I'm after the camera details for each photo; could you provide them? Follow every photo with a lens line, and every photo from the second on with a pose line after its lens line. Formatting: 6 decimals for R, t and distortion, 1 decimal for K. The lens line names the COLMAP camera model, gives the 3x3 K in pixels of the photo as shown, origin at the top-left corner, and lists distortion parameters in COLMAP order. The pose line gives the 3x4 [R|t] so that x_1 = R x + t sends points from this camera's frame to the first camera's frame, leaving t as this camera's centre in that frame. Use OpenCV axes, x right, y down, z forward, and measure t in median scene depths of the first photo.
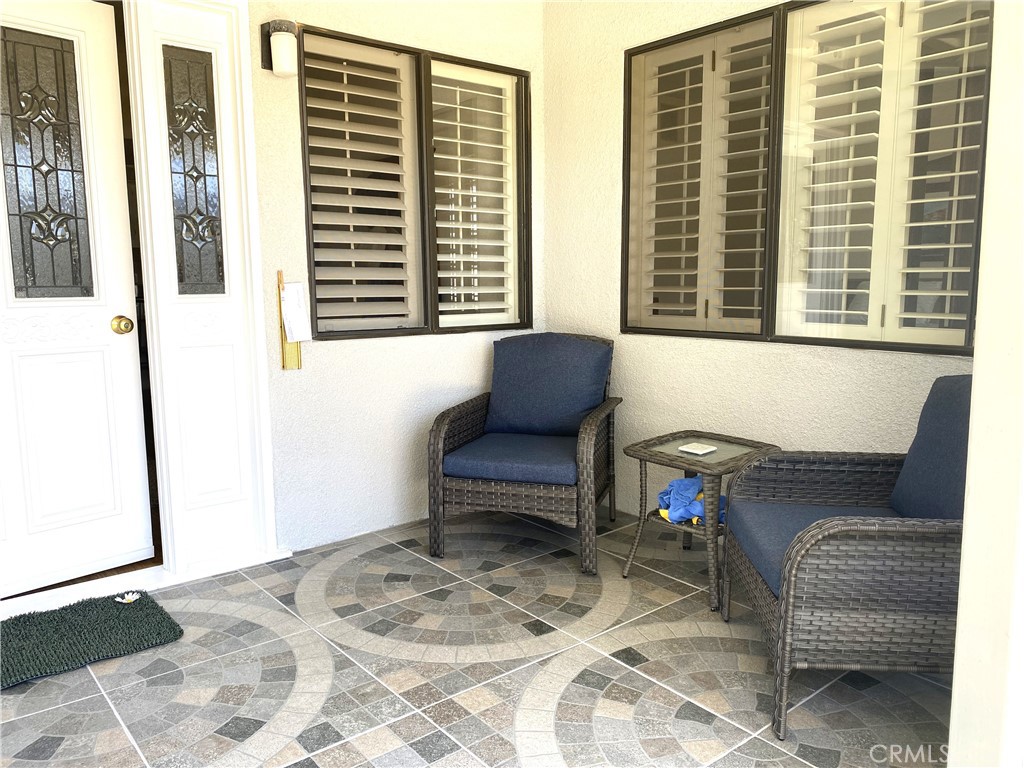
lens RADIAL K [[793.1, 0, 512.0], [0, 793.1, 384.0], [0, 0, 1]] dist [0.071170, -0.183350]
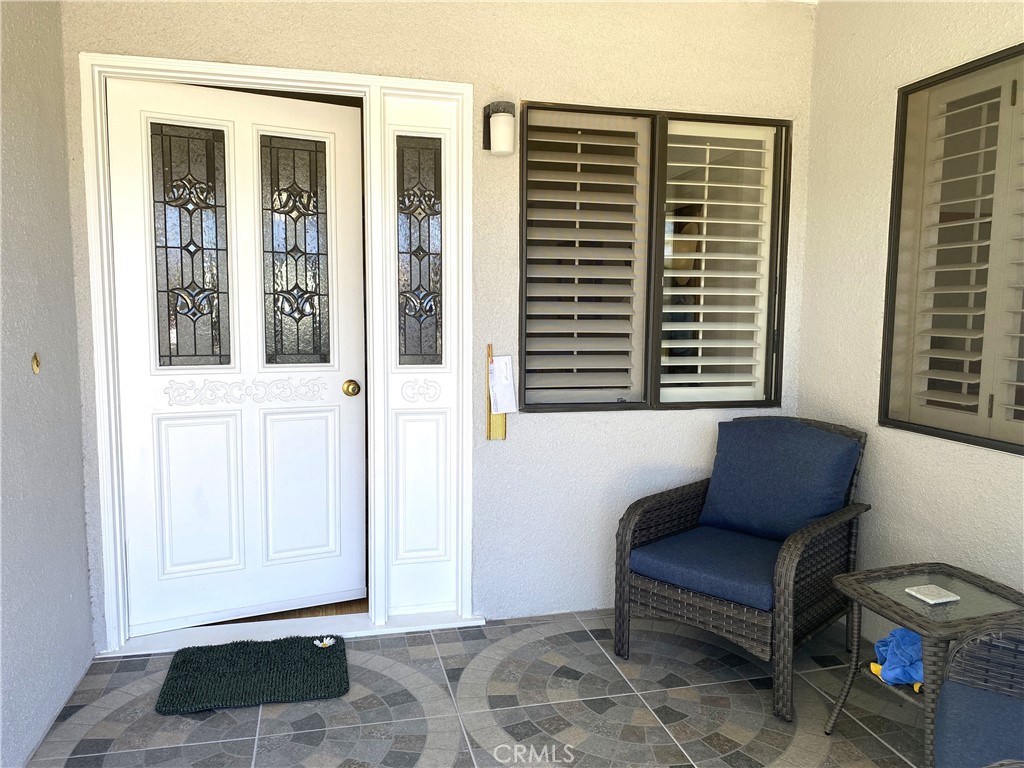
lens RADIAL K [[785.6, 0, 512.0], [0, 785.6, 384.0], [0, 0, 1]] dist [0.016476, -0.049745]
pose [[0.893350, 0.058994, -0.445472, 0.184365], [-0.072560, 0.997273, -0.013443, -0.078906], [0.443464, 0.044333, 0.895195, 0.114156]]
